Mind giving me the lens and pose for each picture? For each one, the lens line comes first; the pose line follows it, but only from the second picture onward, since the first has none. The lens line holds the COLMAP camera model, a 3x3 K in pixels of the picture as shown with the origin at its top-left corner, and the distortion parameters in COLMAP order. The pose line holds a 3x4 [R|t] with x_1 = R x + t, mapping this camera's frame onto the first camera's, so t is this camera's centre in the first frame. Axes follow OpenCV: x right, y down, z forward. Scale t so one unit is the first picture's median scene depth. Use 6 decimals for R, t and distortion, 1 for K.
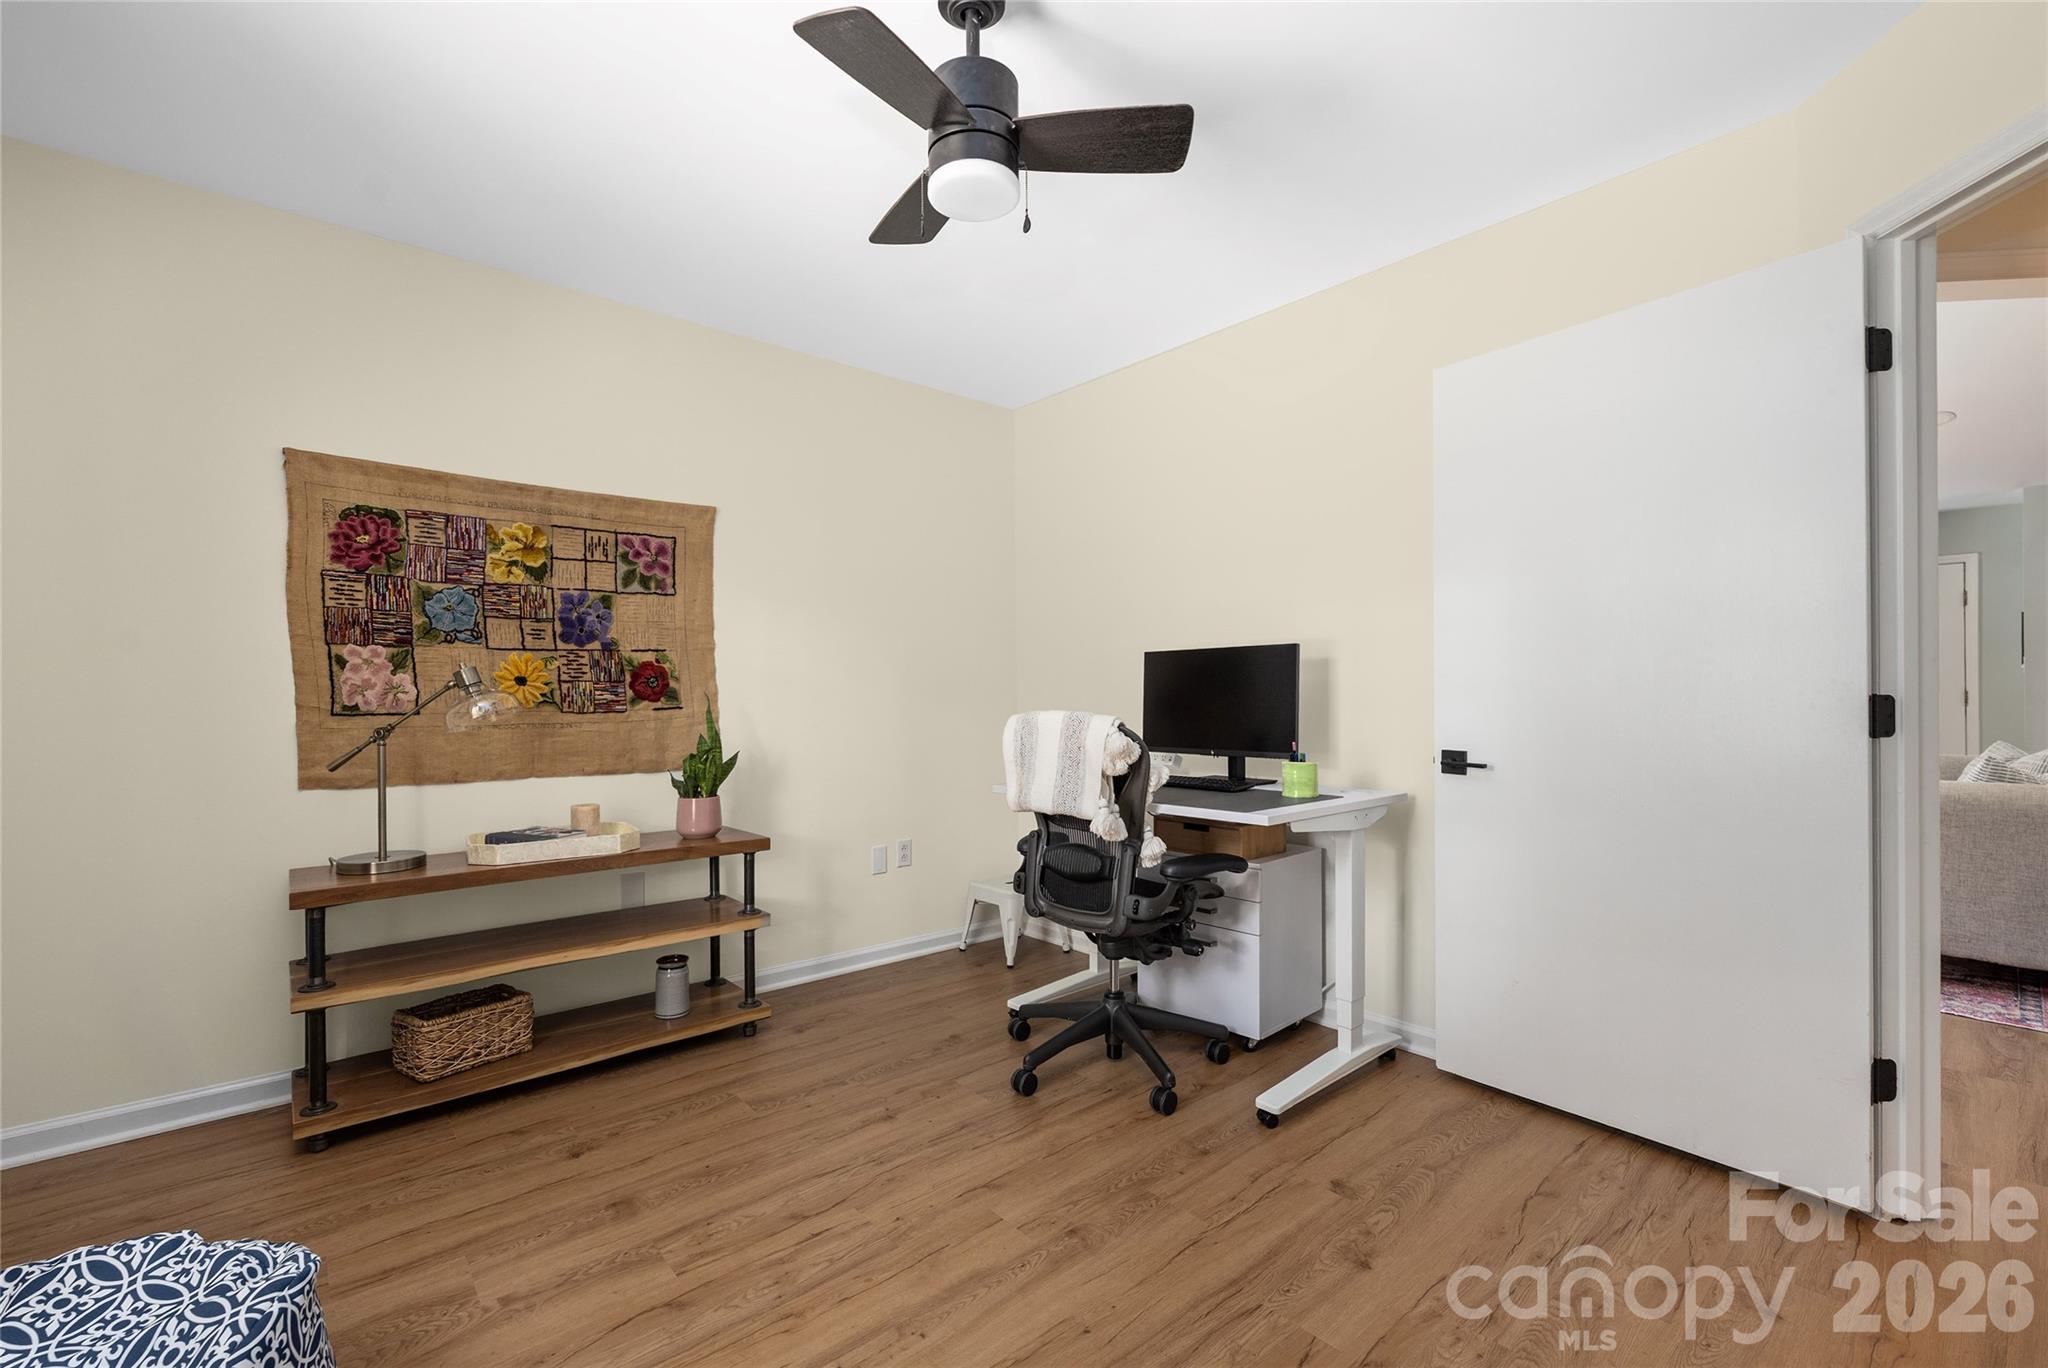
lens RADIAL K [[847.1, 0, 1030.7], [0, 847.1, 697.1], [0, 0, 1]] dist [-0.008145, -0.000224]
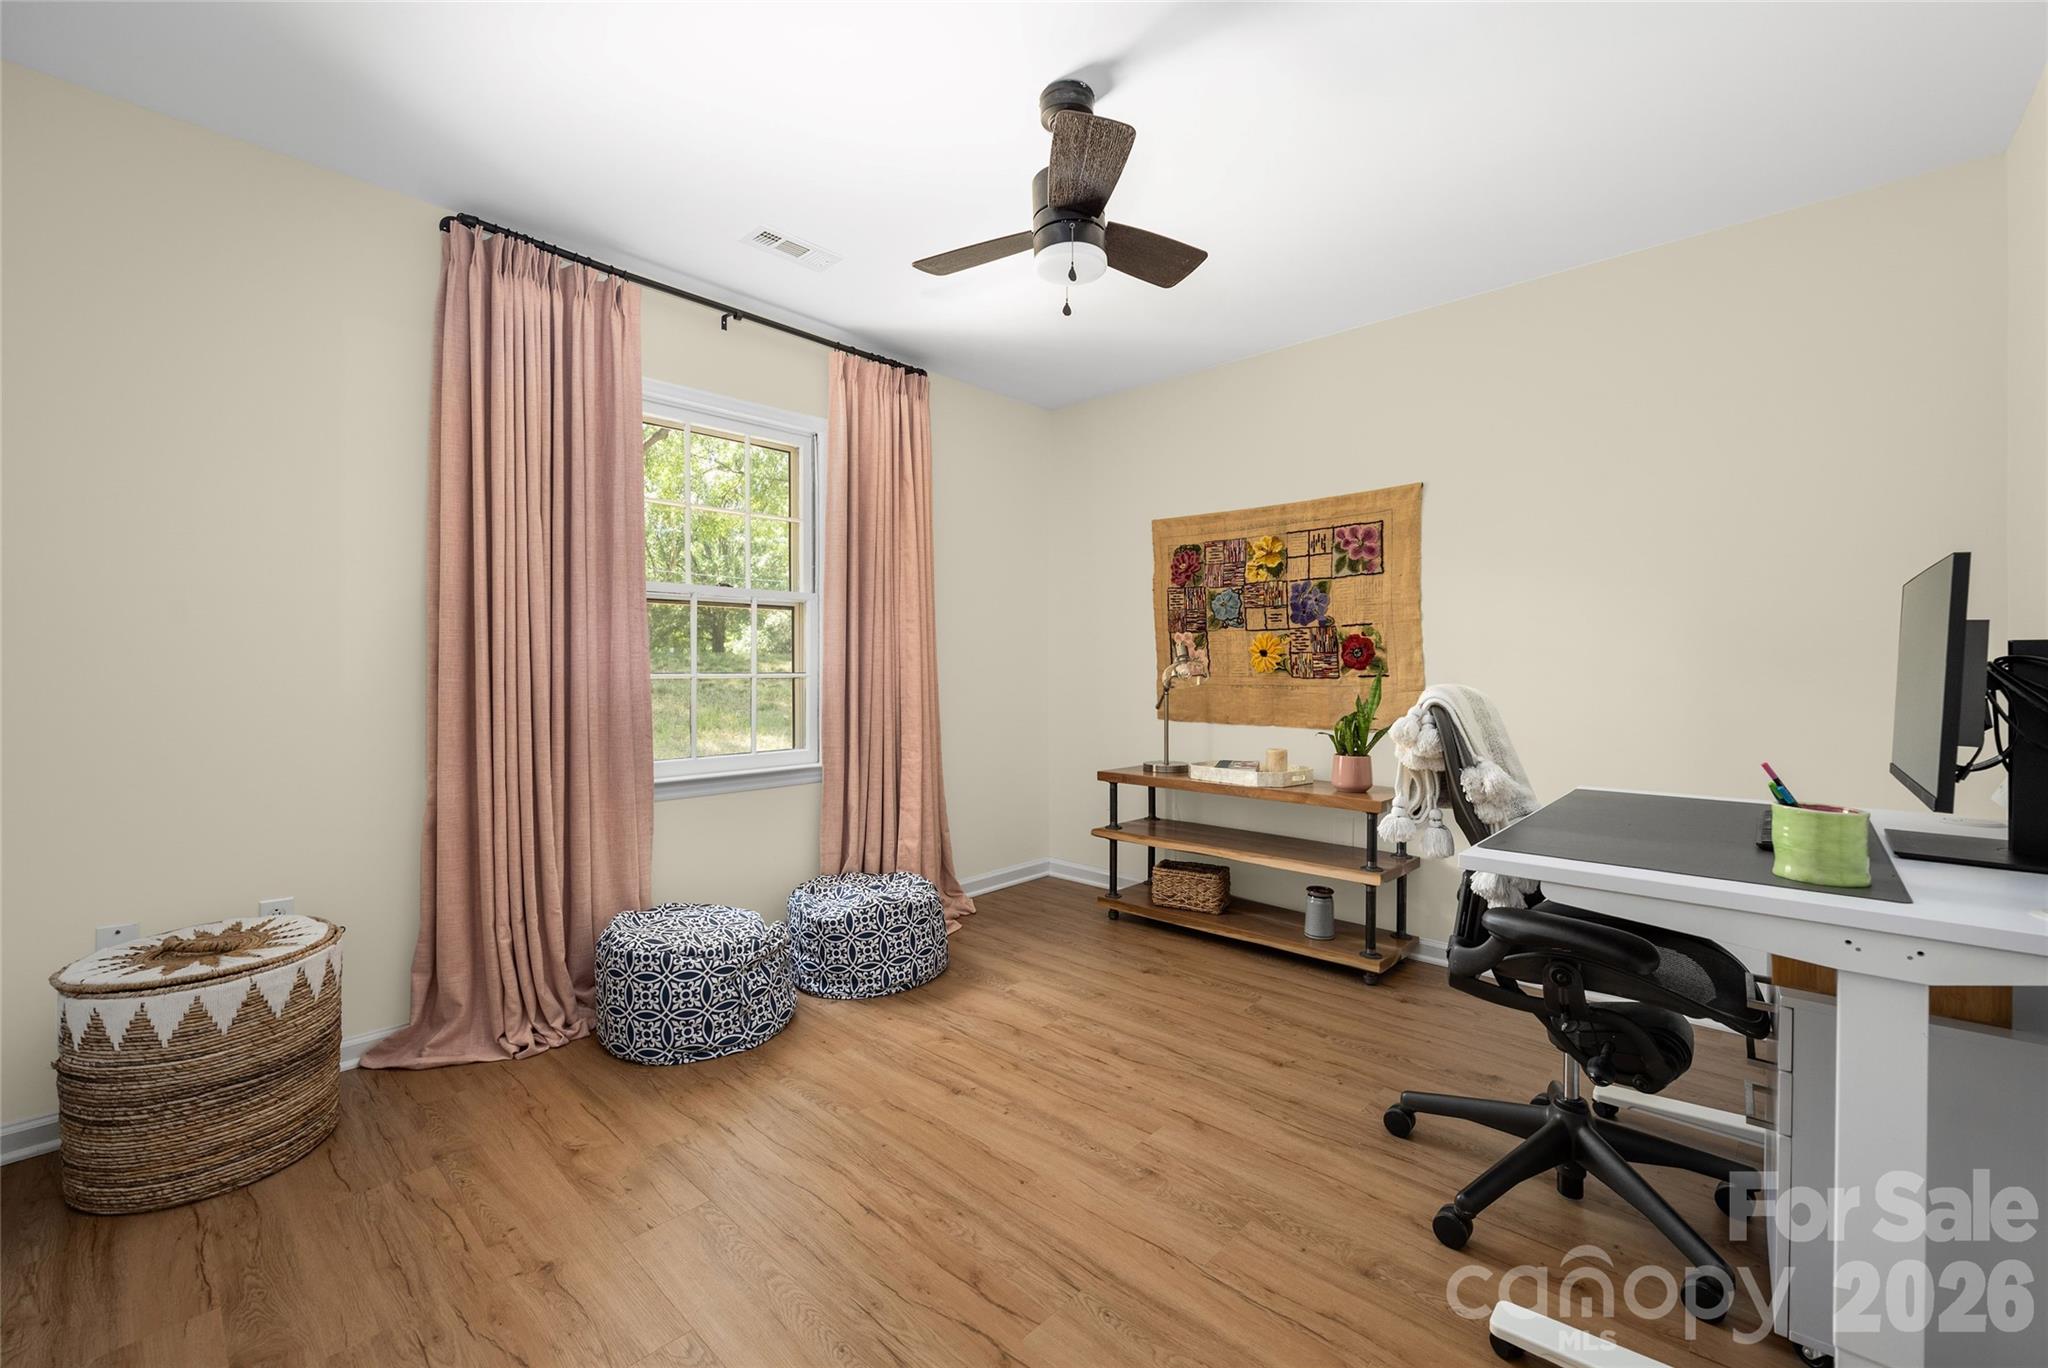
lens RADIAL K [[847.1, 0, 1030.0], [0, 847.1, 671.0], [0, 0, 1]] dist [-0.008145, -0.000224]
pose [[0.119119, 0.011818, -0.992810, 0.697779], [-0.002928, 0.999929, 0.011552, -0.005353], [0.992876, 0.001531, 0.119145, 0.468073]]
